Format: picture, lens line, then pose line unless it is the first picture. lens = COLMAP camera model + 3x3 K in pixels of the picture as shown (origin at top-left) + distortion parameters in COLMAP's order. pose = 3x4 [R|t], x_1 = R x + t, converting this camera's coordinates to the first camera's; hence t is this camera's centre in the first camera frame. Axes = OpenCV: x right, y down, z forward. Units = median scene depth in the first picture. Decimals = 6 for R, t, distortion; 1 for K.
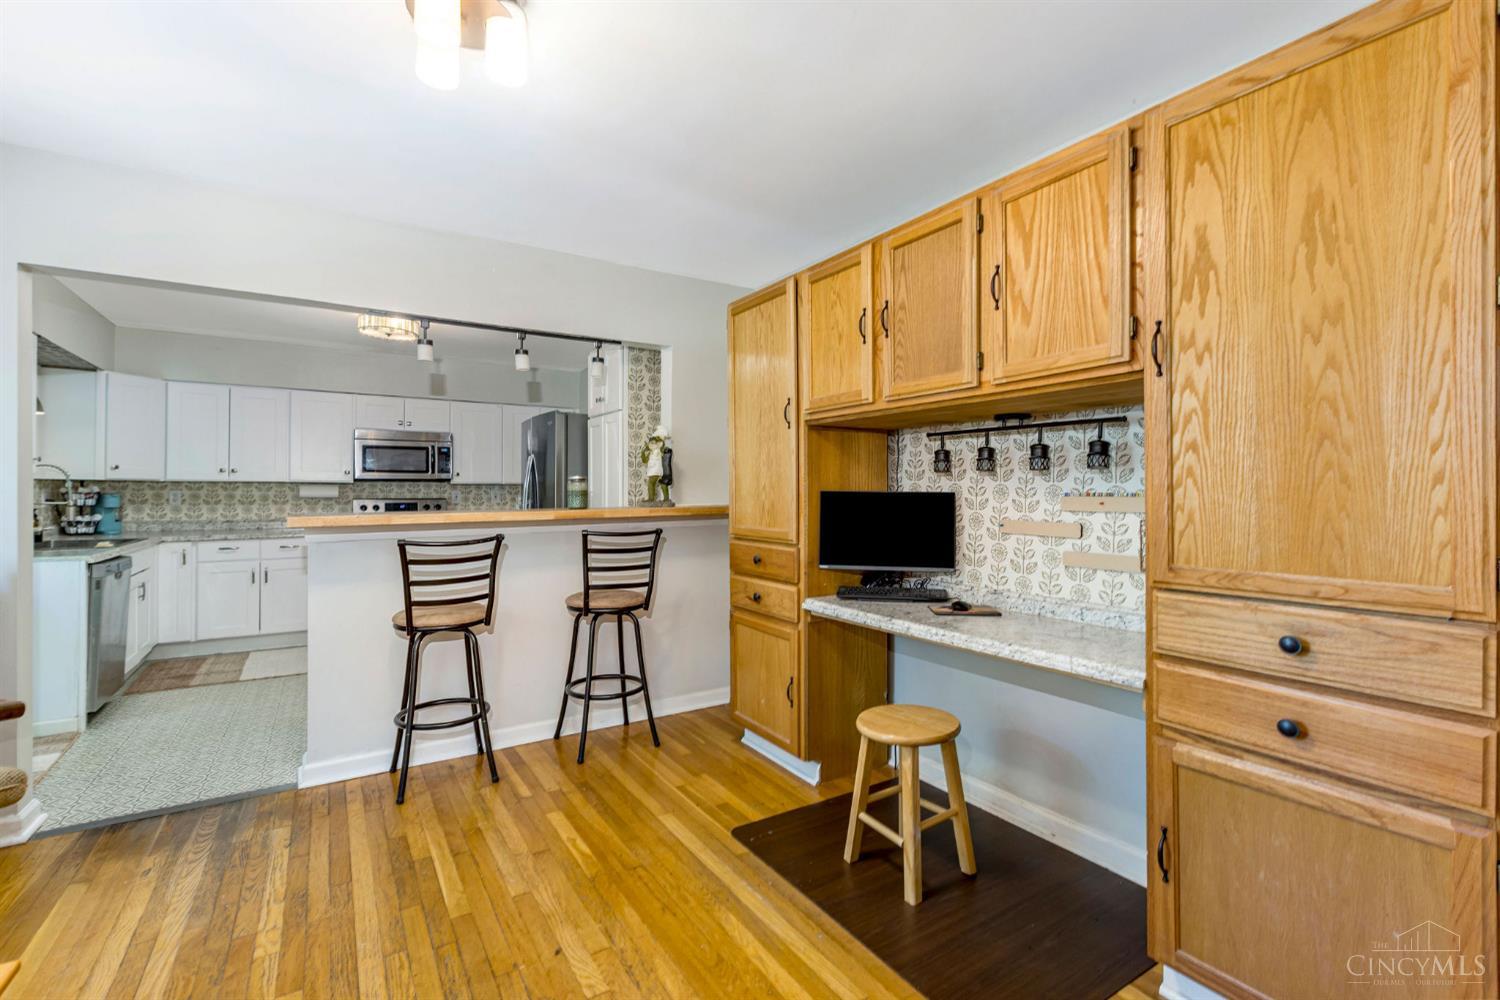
lens RADIAL K [[681.1, 0, 752.1], [0, 681.1, 490.3], [0, 0, 1]] dist [-0.001506, -0.000200]
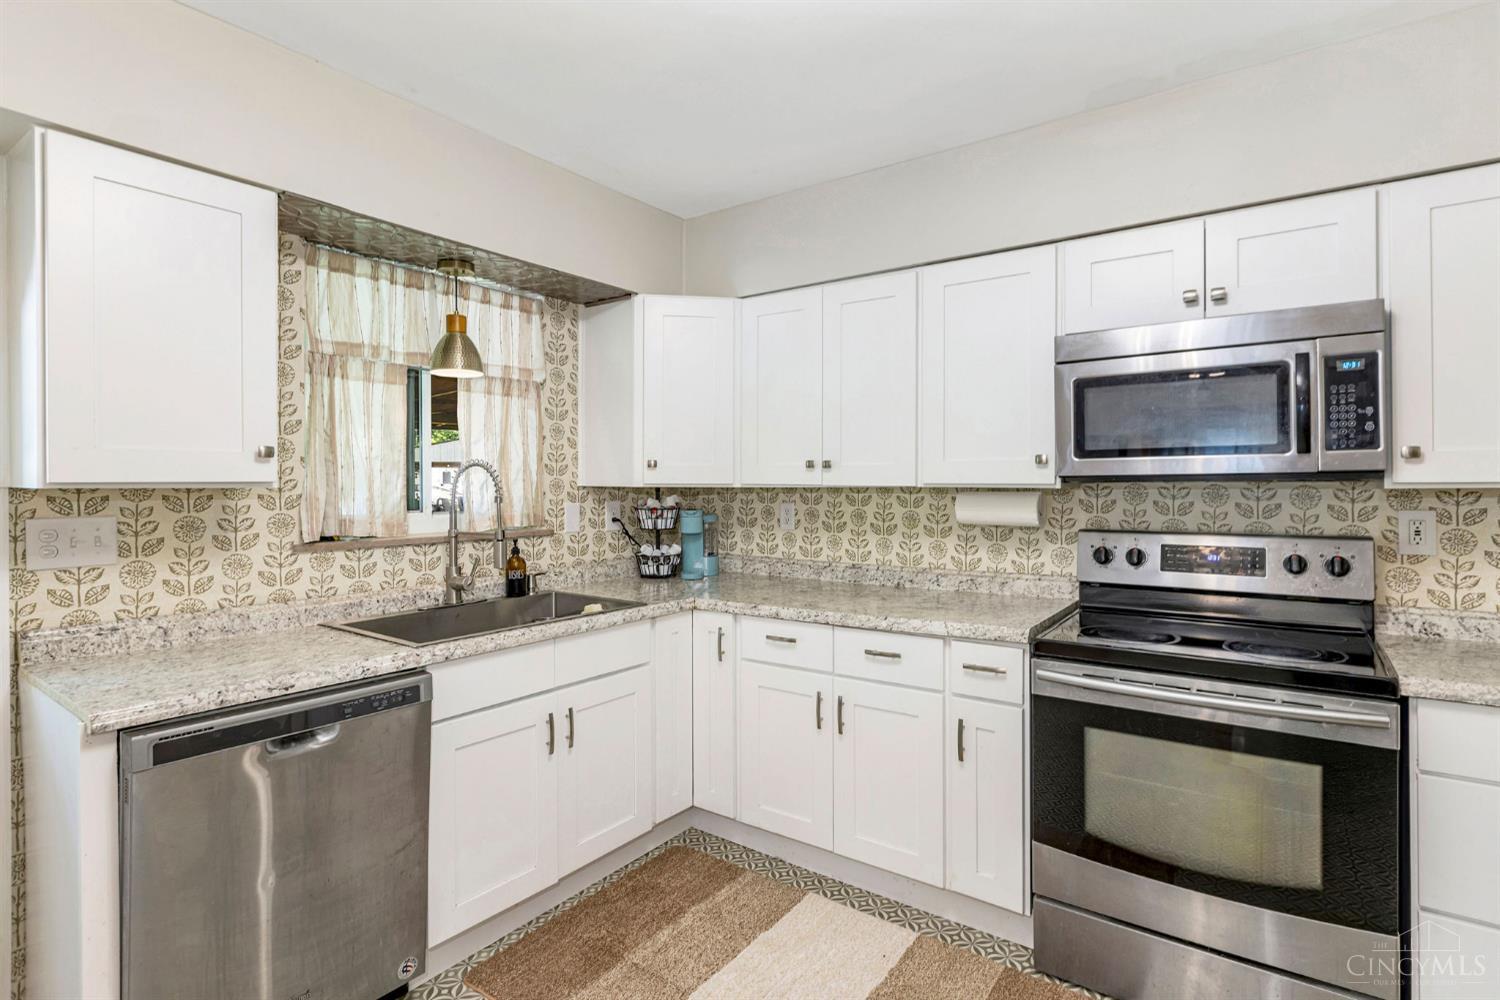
lens RADIAL K [[757.5, 0, 750.9], [0, 757.5, 488.0], [0, 0, 1]] dist [-0.004923, -0.000186]
pose [[0.377499, -0.000959, -0.926009, -0.292898], [0.004670, 0.999989, 0.000868, -0.012792], [0.925998, -0.004652, 0.377500, 0.738169]]
